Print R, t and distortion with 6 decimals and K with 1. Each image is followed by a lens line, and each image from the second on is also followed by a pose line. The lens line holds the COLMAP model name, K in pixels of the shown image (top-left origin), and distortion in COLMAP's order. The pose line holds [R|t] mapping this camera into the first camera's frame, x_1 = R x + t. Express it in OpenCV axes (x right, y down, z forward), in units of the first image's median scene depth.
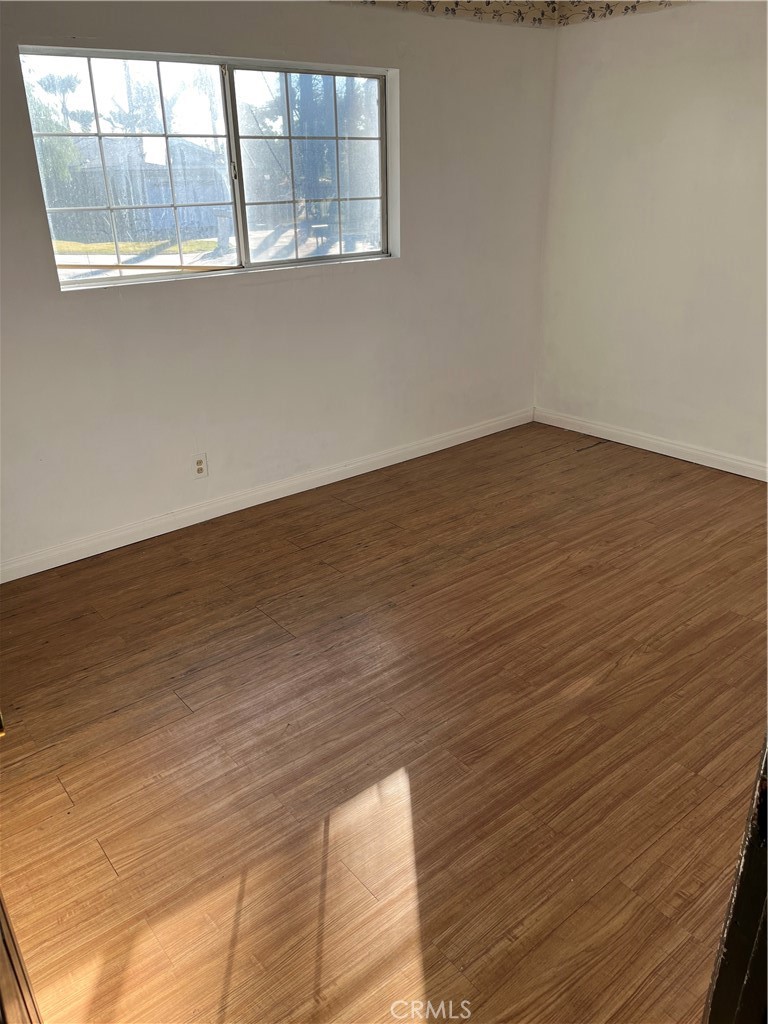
lens RADIAL K [[774.3, 0, 379.7], [0, 774.3, 514.6], [0, 0, 1]] dist [0.061496, -0.081574]
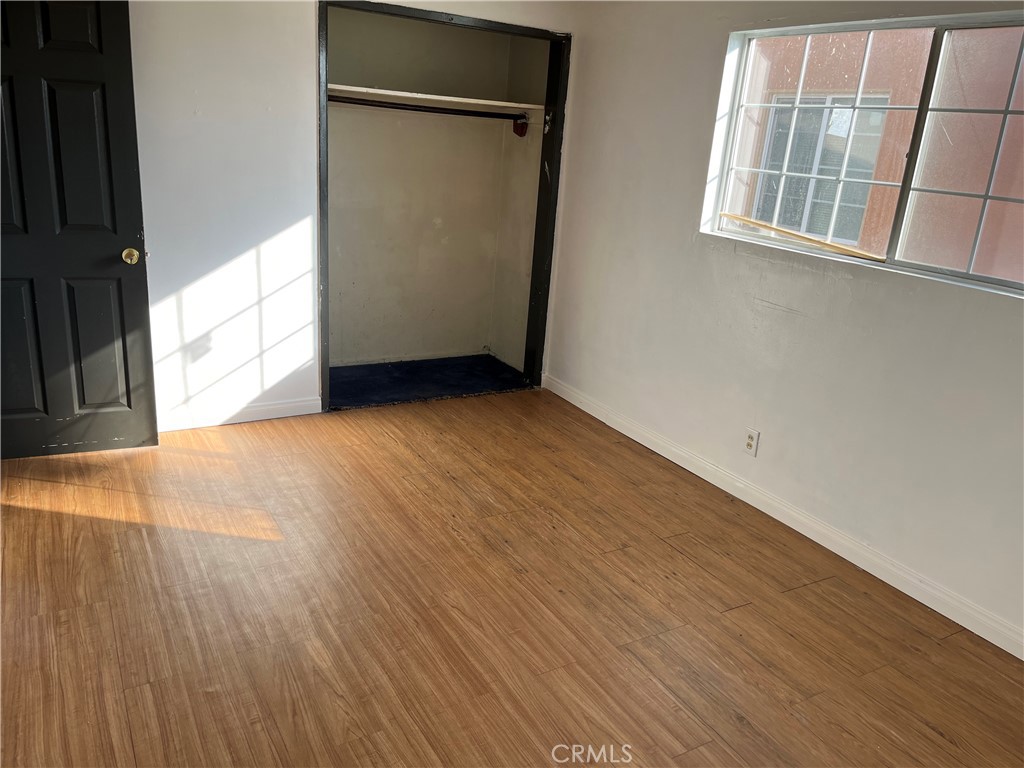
lens RADIAL K [[774.3, 0, 507.6], [0, 774.3, 383.0], [0, 0, 1]] dist [0.061496, -0.081574]
pose [[-0.153901, 0.323333, -0.933686, 0.825375], [-0.455526, 0.815317, 0.357427, -0.398749], [0.876818, 0.480327, 0.021809, 0.856395]]
